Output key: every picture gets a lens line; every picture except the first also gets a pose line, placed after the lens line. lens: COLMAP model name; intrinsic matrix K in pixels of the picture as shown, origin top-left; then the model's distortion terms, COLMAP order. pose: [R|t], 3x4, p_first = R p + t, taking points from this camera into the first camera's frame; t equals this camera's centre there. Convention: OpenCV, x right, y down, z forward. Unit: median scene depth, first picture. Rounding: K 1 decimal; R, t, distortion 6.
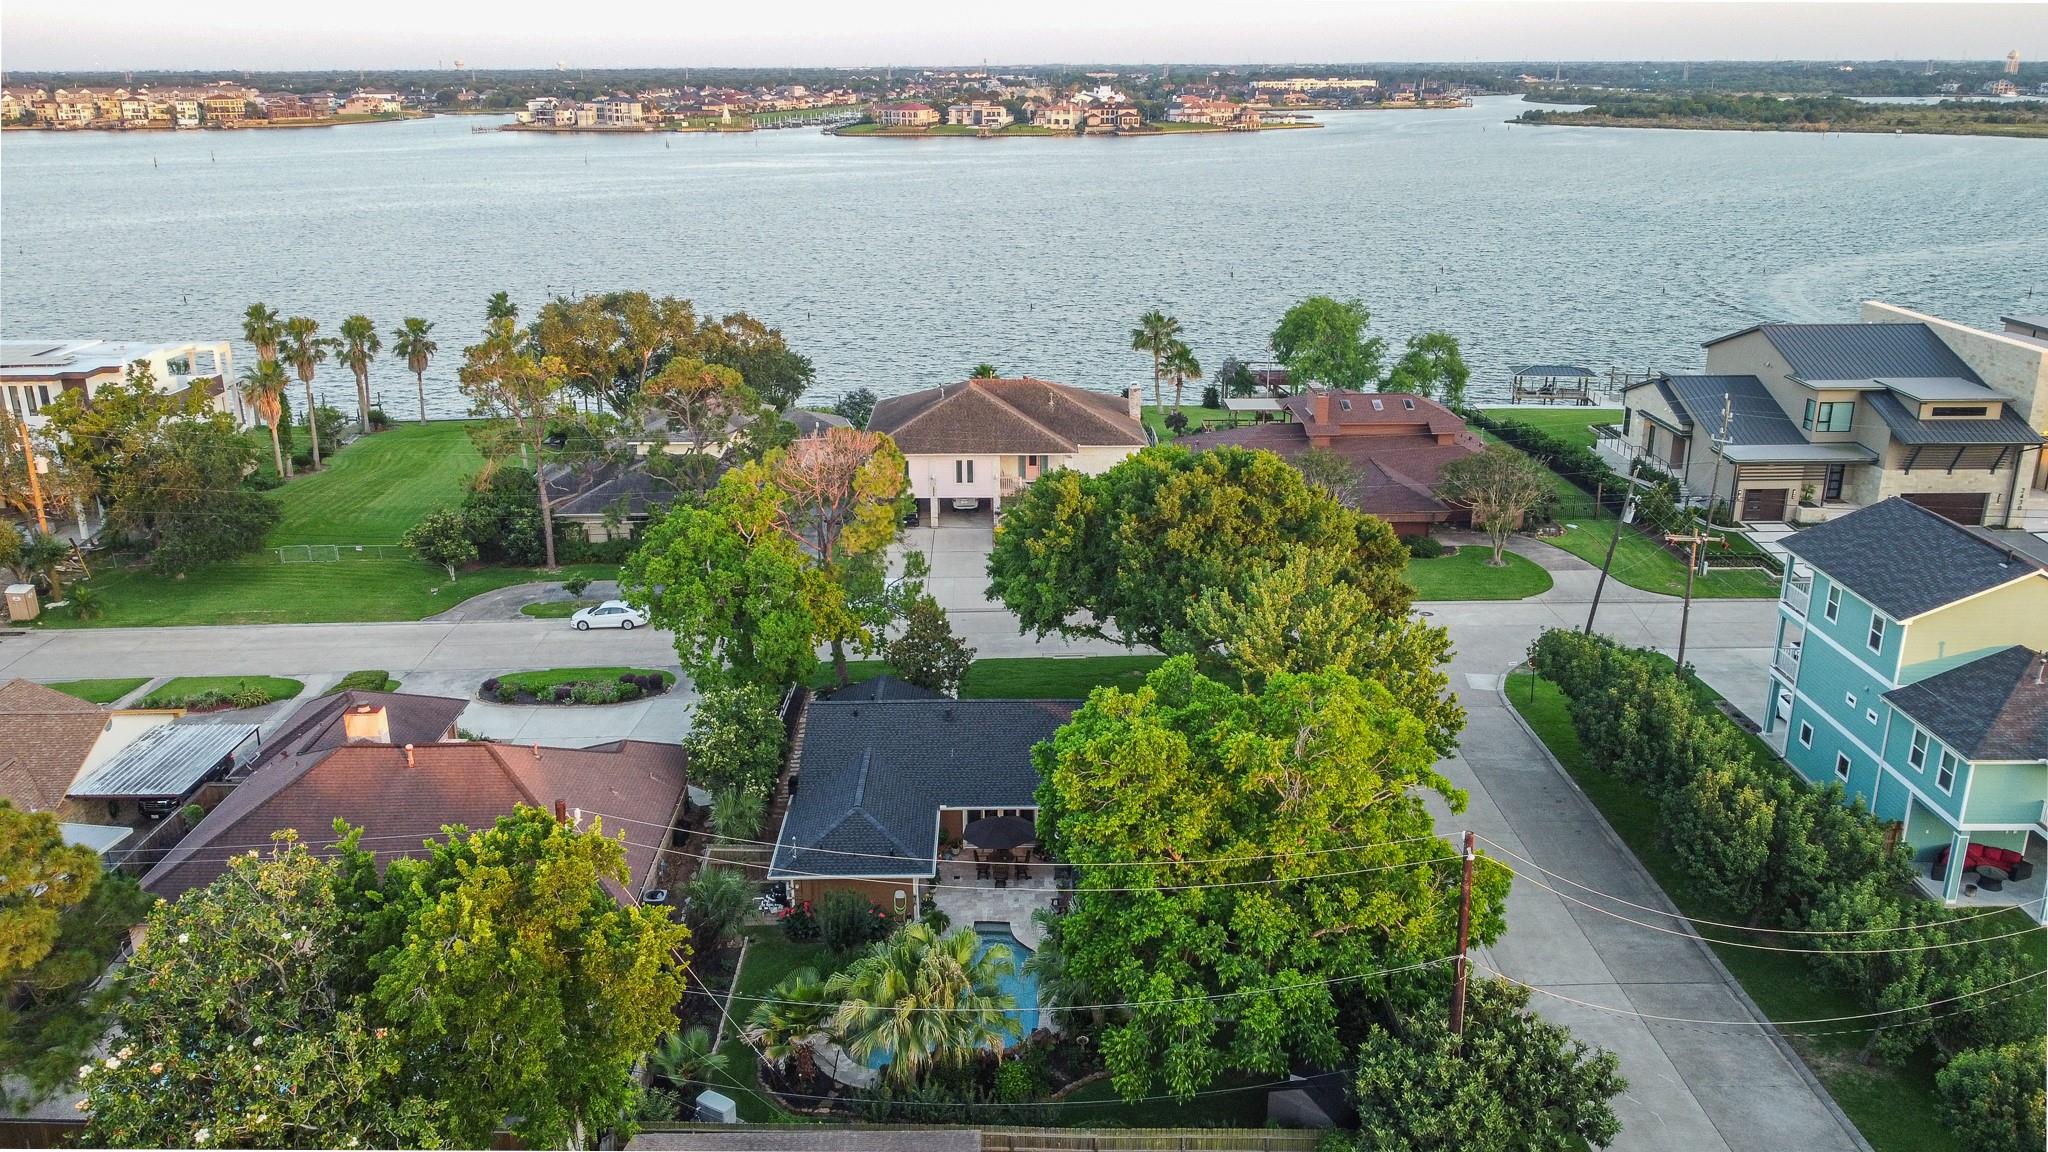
lens RADIAL K [[1563.6, 0, 1023.7], [0, 1563.6, 569.7], [0, 0, 1]] dist [0.000124, 0.006758]
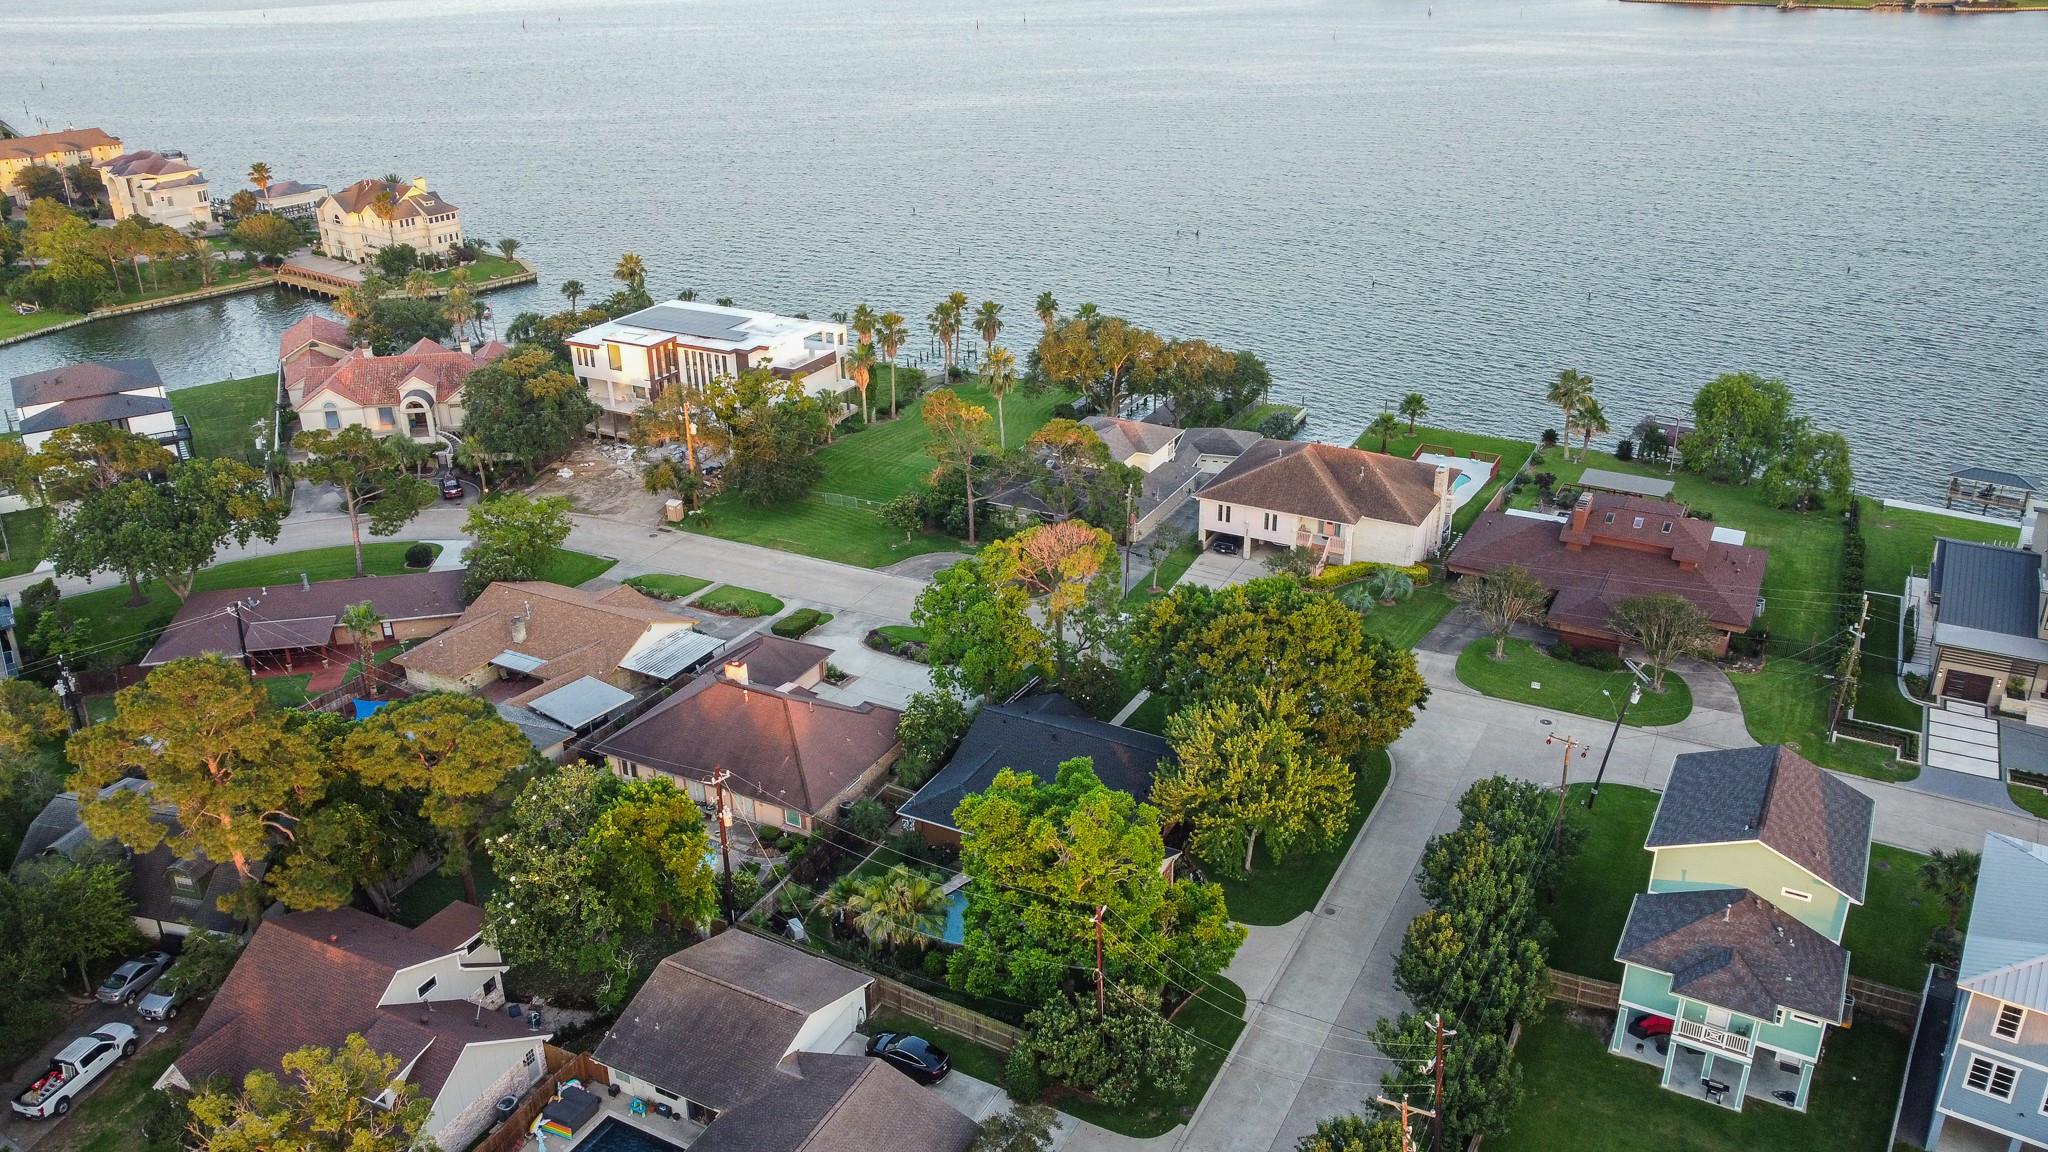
lens RADIAL K [[1563.6, 0, 1023.7], [0, 1563.6, 569.7], [0, 0, 1]] dist [0.000124, 0.006758]
pose [[0.878131, 0.196155, -0.436360, 0.358400], [-0.146283, 0.978488, 0.145475, -0.183432], [0.455508, -0.063914, 0.887934, -0.257583]]
